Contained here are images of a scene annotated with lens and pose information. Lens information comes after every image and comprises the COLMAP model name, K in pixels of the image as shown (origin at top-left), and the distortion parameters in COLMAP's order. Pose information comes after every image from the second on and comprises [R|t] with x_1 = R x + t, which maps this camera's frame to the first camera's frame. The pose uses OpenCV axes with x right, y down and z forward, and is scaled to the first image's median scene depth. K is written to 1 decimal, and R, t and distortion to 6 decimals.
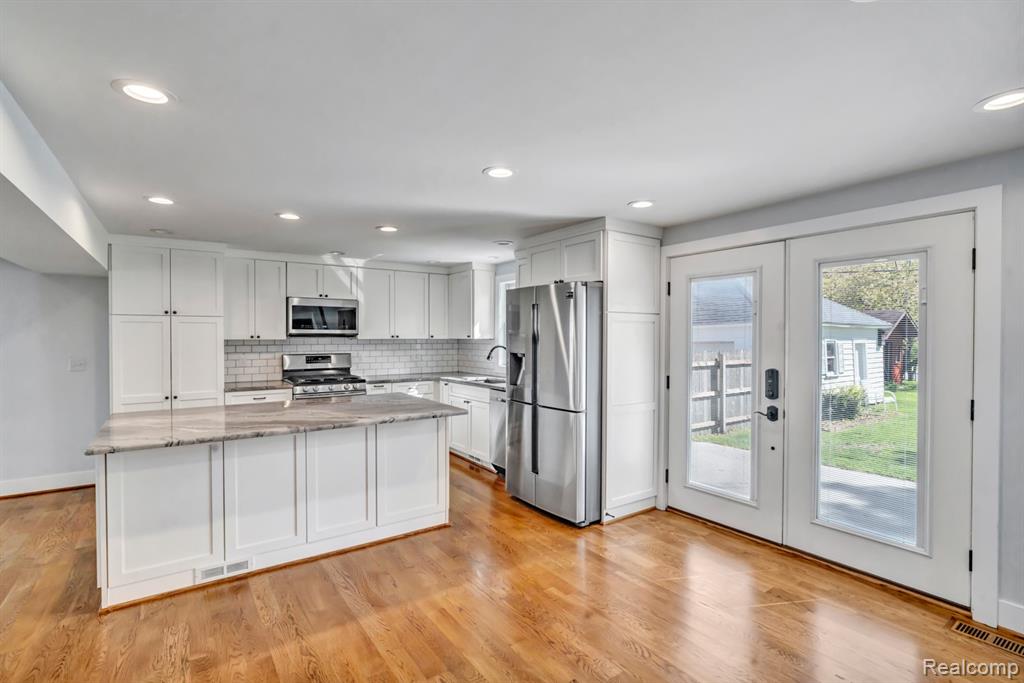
lens RADIAL K [[489.7, 0, 512.0], [0, 489.7, 341.5], [0, 0, 1]] dist [-0.002739, 0.000443]
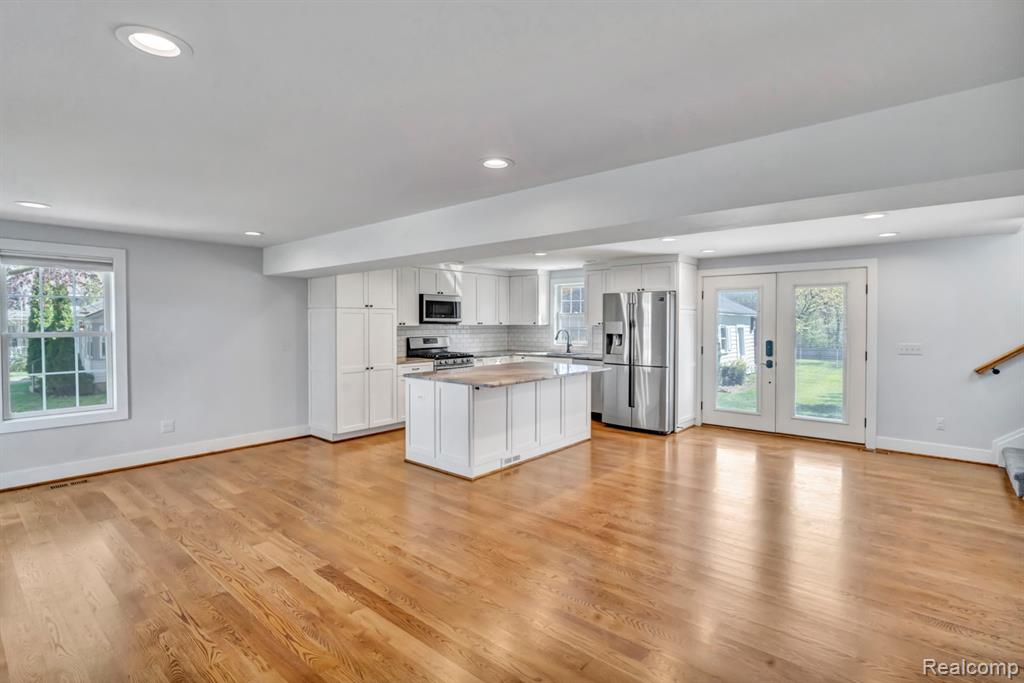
lens RADIAL K [[495.1, 0, 516.0], [0, 495.1, 326.2], [0, 0, 1]] dist [-0.000588, -0.000003]
pose [[0.968847, -0.002833, 0.247642, -0.547266], [0.003554, 0.999991, -0.002464, 0.001532], [-0.247633, 0.003268, 0.968848, -0.376406]]
